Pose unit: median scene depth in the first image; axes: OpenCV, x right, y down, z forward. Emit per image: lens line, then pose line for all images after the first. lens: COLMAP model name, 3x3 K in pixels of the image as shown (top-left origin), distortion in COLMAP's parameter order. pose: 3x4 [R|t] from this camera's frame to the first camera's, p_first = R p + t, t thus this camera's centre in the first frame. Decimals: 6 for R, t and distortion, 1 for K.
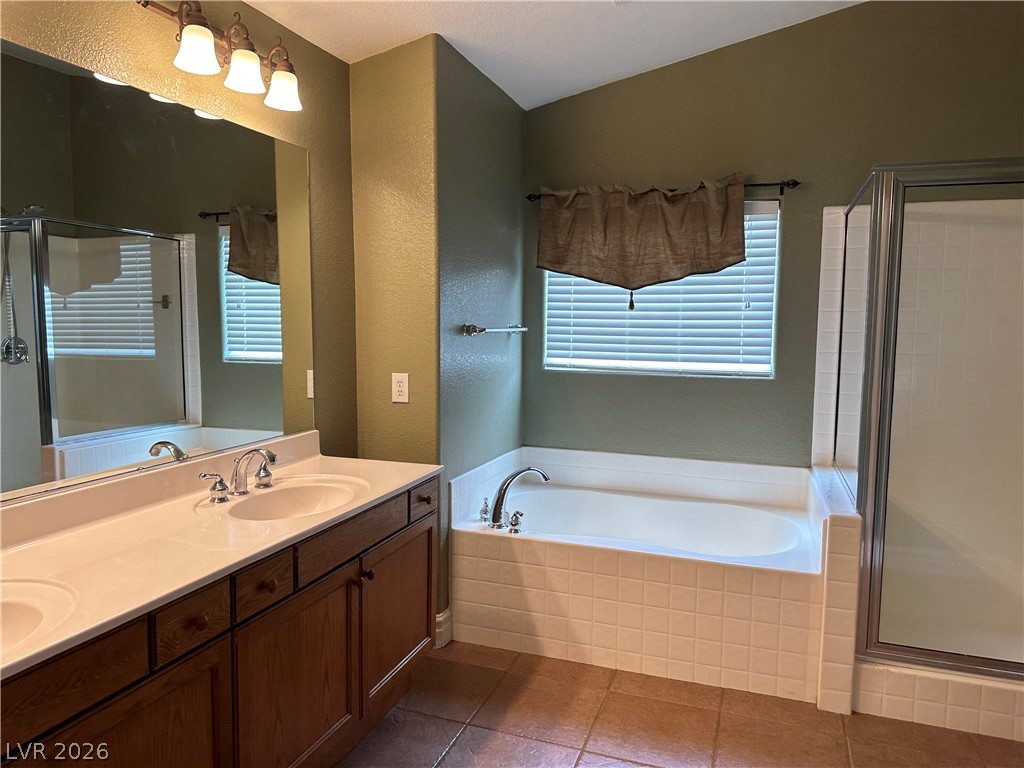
lens RADIAL K [[715.7, 0, 513.4], [0, 715.7, 389.5], [0, 0, 1]] dist [0.149743, -0.250134]
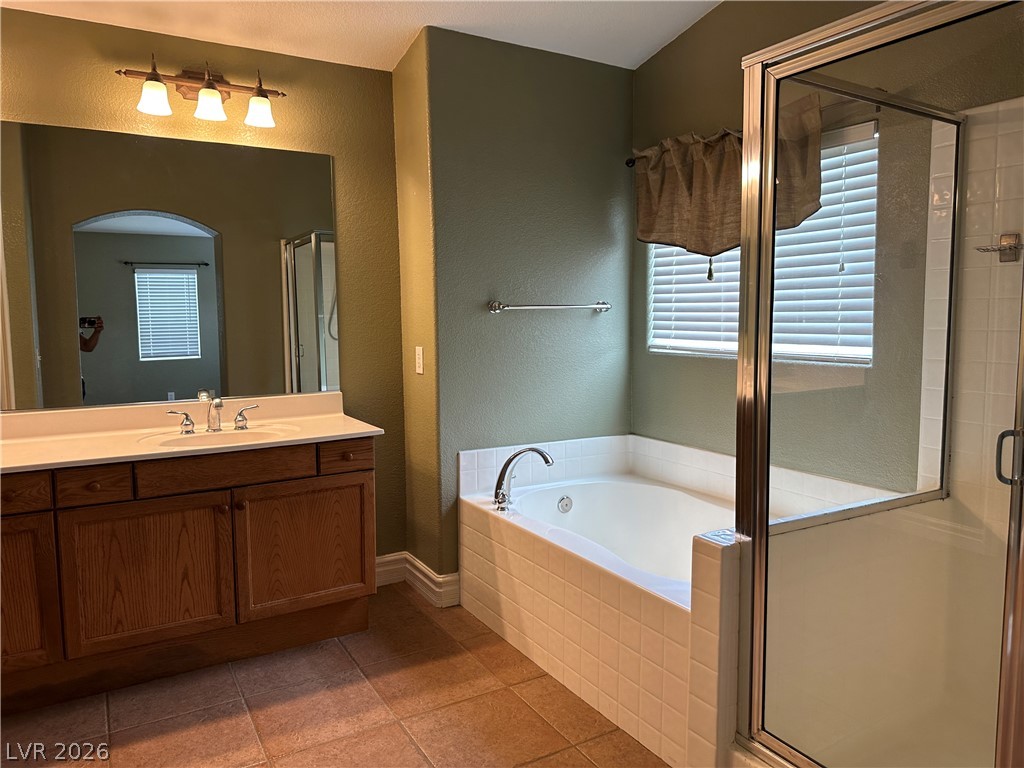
lens RADIAL K [[716.7, 0, 512.0], [0, 716.7, 384.0], [0, 0, 1]] dist [0.150620, -0.214588]
pose [[0.773694, 0.049021, -0.631661, 0.533286], [-0.050285, 0.998608, 0.015907, 0.008040], [0.631561, 0.019456, 0.775082, 0.204474]]
